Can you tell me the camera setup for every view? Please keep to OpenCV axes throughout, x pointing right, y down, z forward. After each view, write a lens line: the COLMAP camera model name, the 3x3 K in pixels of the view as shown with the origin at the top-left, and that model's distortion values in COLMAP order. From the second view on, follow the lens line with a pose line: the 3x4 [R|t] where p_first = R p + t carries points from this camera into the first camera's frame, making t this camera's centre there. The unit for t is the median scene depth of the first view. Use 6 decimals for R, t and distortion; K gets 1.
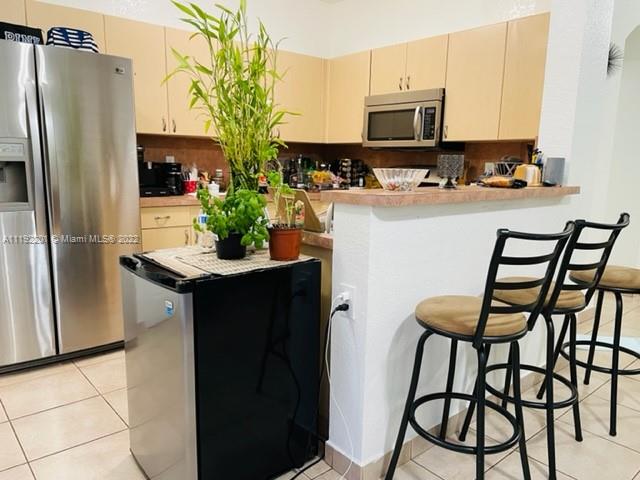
lens RADIAL K [[485.0, 0, 324.7], [0, 485.0, 251.4], [0, 0, 1]] dist [0.075399, -0.100427]
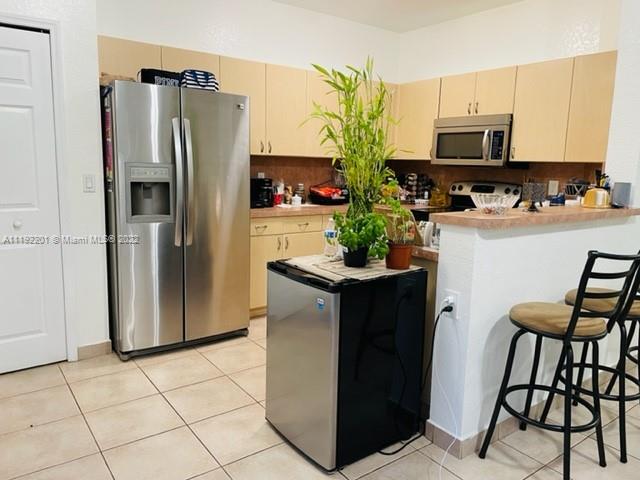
lens RADIAL K [[485.0, 0, 317.8], [0, 485.0, 238.7], [0, 0, 1]] dist [0.075399, -0.100427]
pose [[0.996213, 0.019371, -0.084756, -0.153390], [-0.022007, 0.999299, -0.030270, -0.014136], [0.084110, 0.032020, 0.995942, -0.213786]]
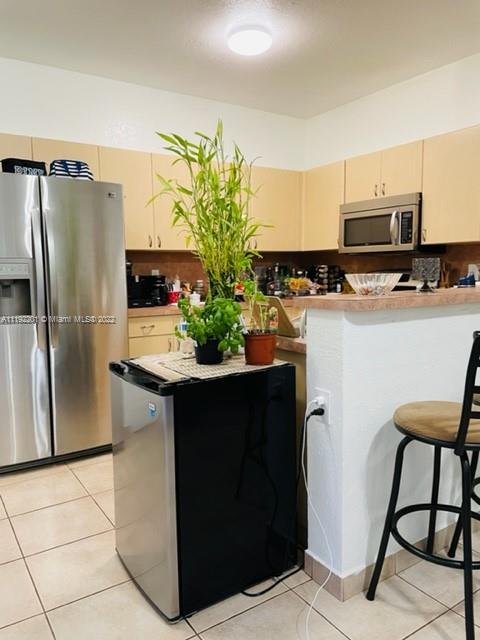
lens RADIAL K [[485.0, 0, 235.1], [0, 485.0, 317.8], [0, 0, 1]] dist [0.075399, -0.100427]
pose [[0.989516, -0.020535, -0.142954, 0.012510], [0.008487, 0.996397, -0.084385, 0.003929], [0.144172, 0.082287, 0.986125, -0.029115]]
